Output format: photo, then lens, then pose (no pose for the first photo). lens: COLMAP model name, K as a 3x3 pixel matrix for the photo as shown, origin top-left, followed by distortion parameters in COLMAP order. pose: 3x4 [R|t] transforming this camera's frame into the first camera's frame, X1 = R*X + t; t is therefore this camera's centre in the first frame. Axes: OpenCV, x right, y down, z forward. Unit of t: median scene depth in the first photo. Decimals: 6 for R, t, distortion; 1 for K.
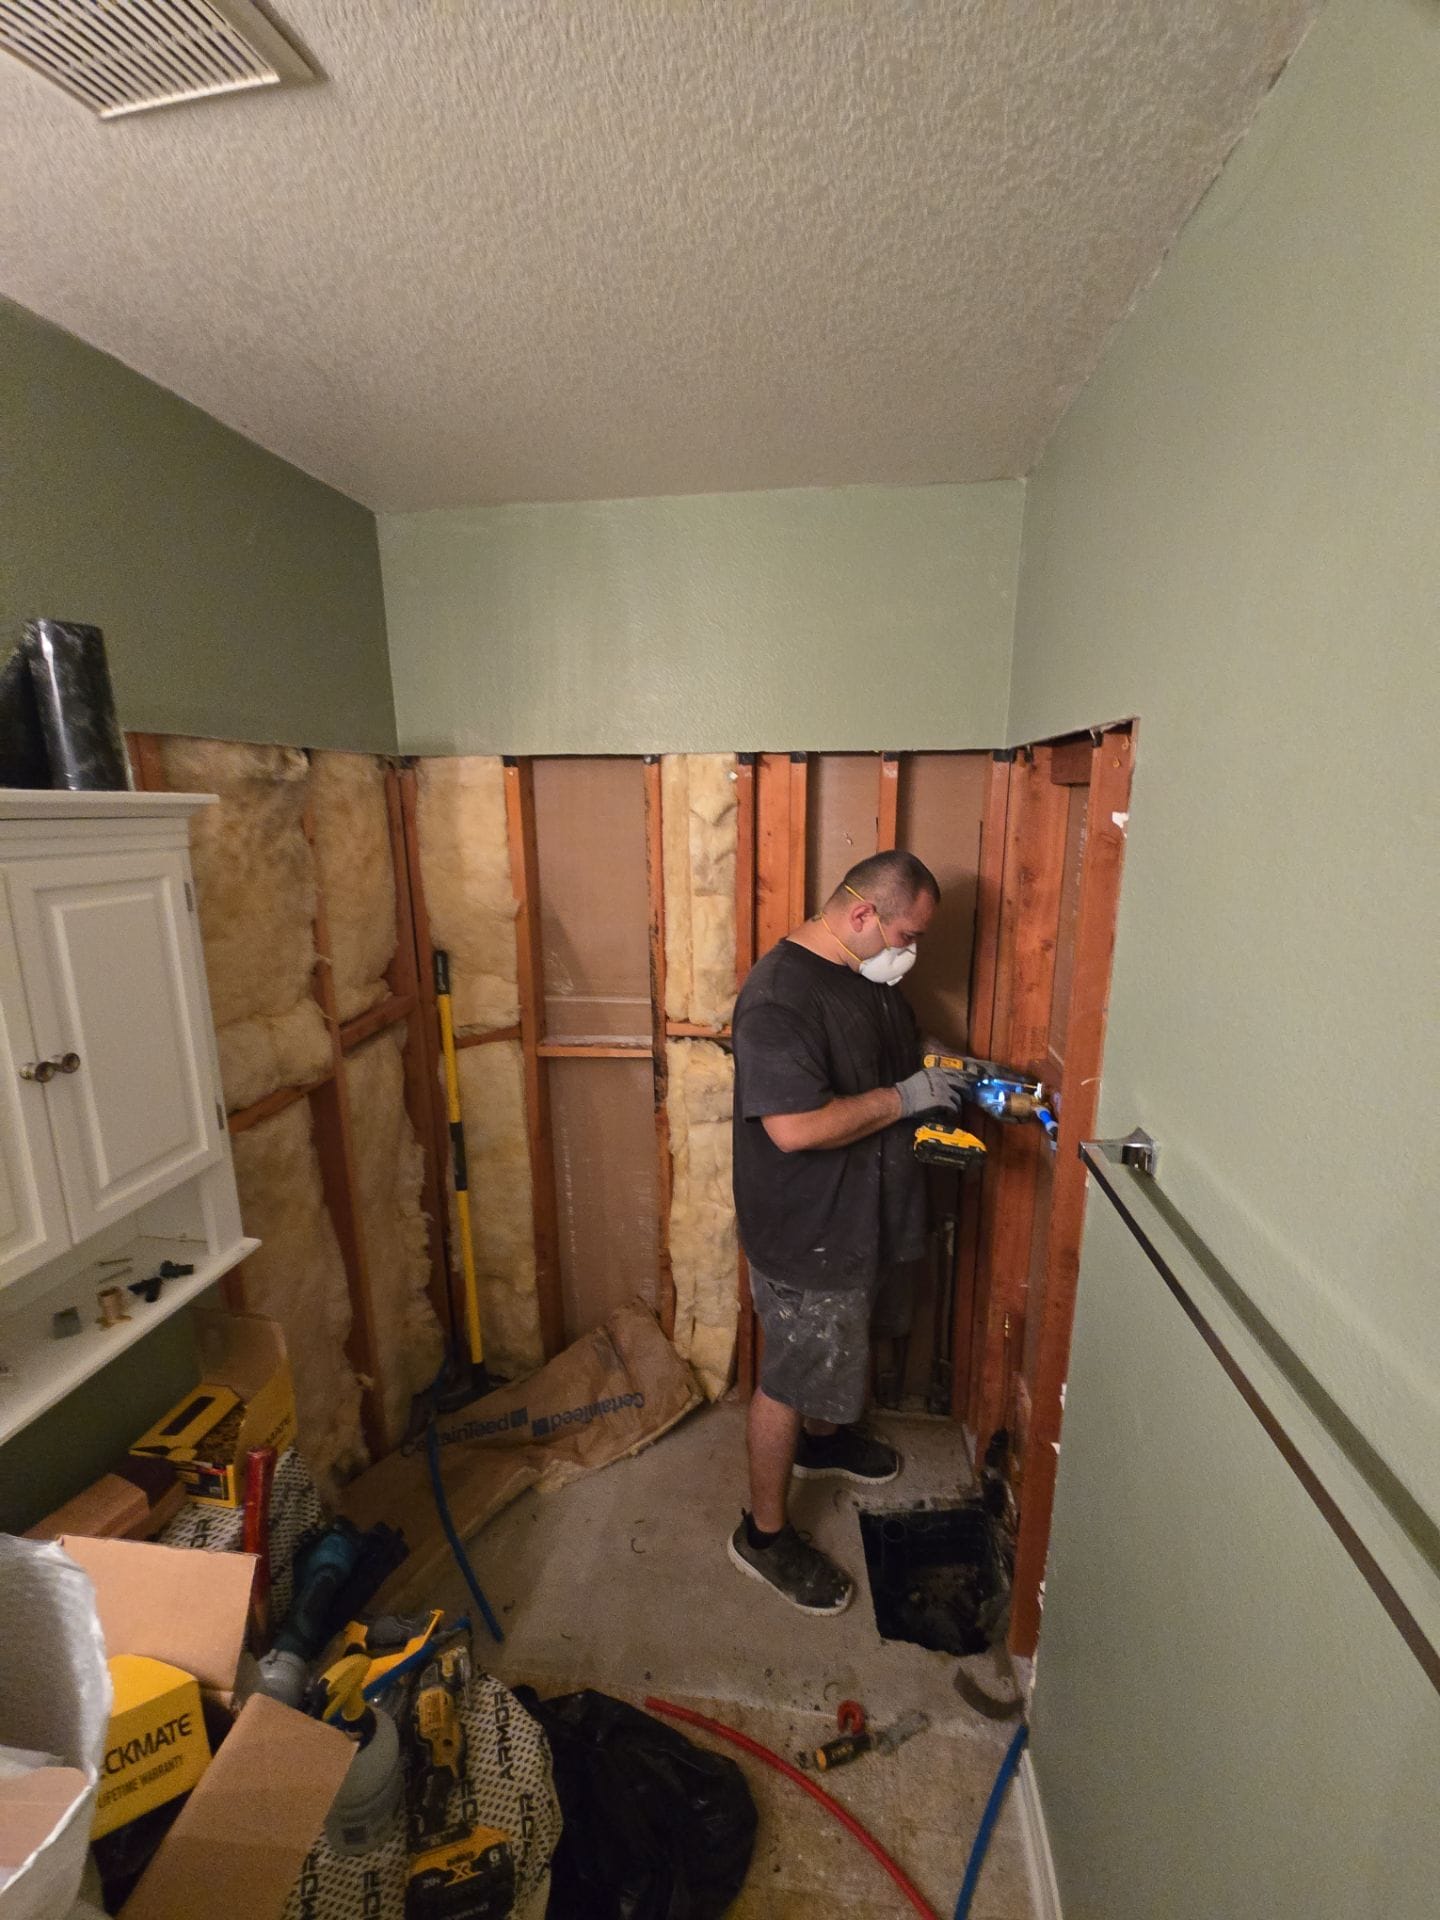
lens RADIAL K [[771.3, 0, 726.3], [0, 771.3, 969.8], [0, 0, 1]] dist [0.000804, -0.012892]
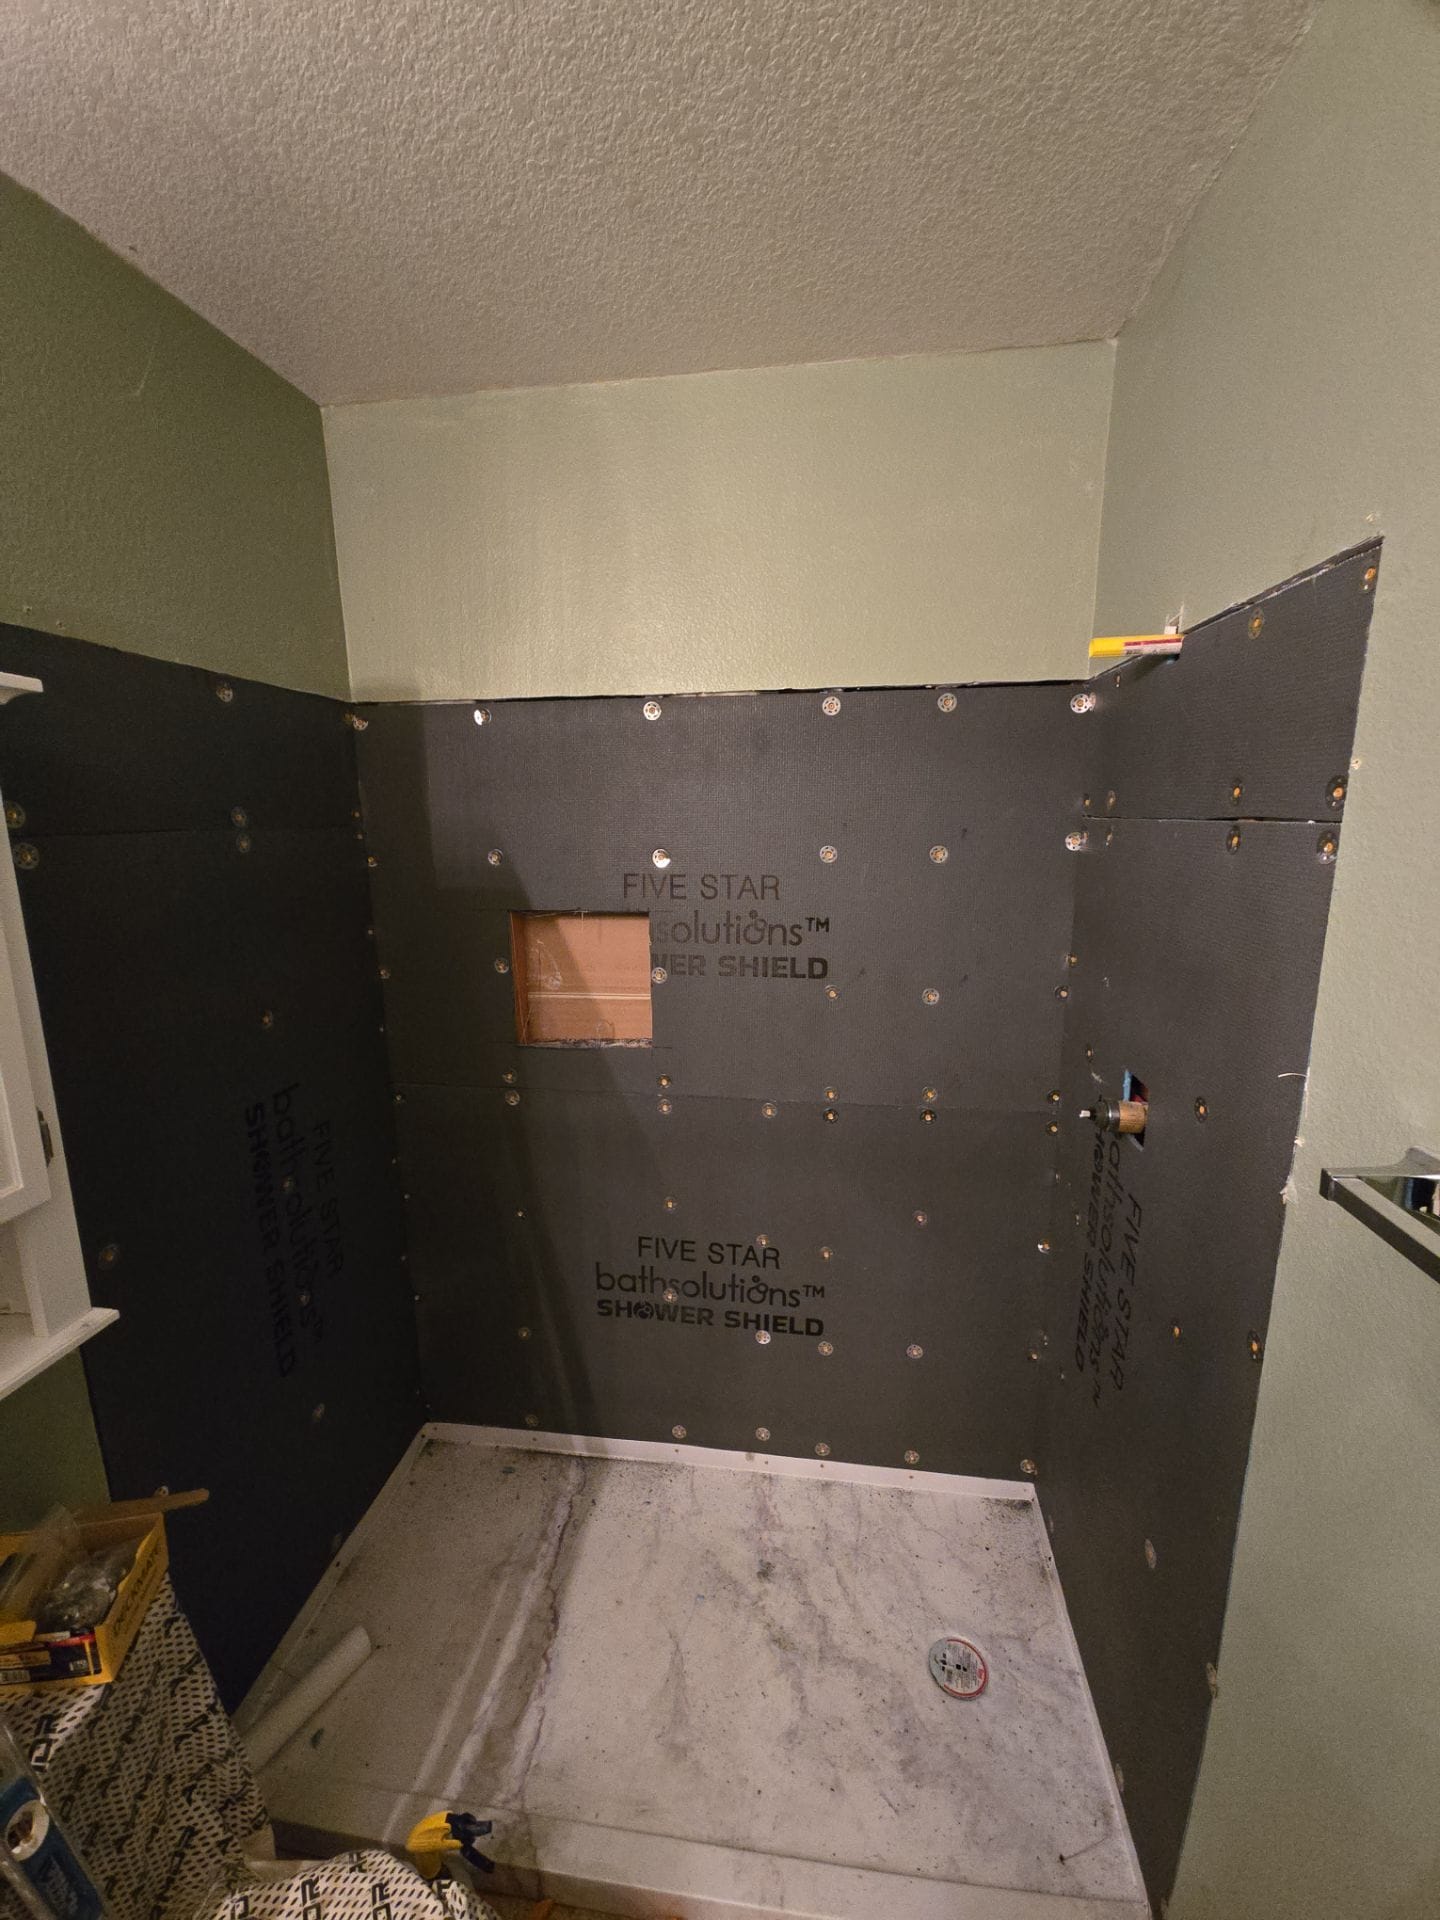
lens RADIAL K [[771.3, 0, 726.3], [0, 771.3, 969.8], [0, 0, 1]] dist [0.000804, -0.012892]
pose [[0.999967, -0.007061, -0.003895, -0.030403], [0.006968, 0.999699, -0.023536, 0.052836], [0.004060, 0.023508, 0.999715, 0.282502]]
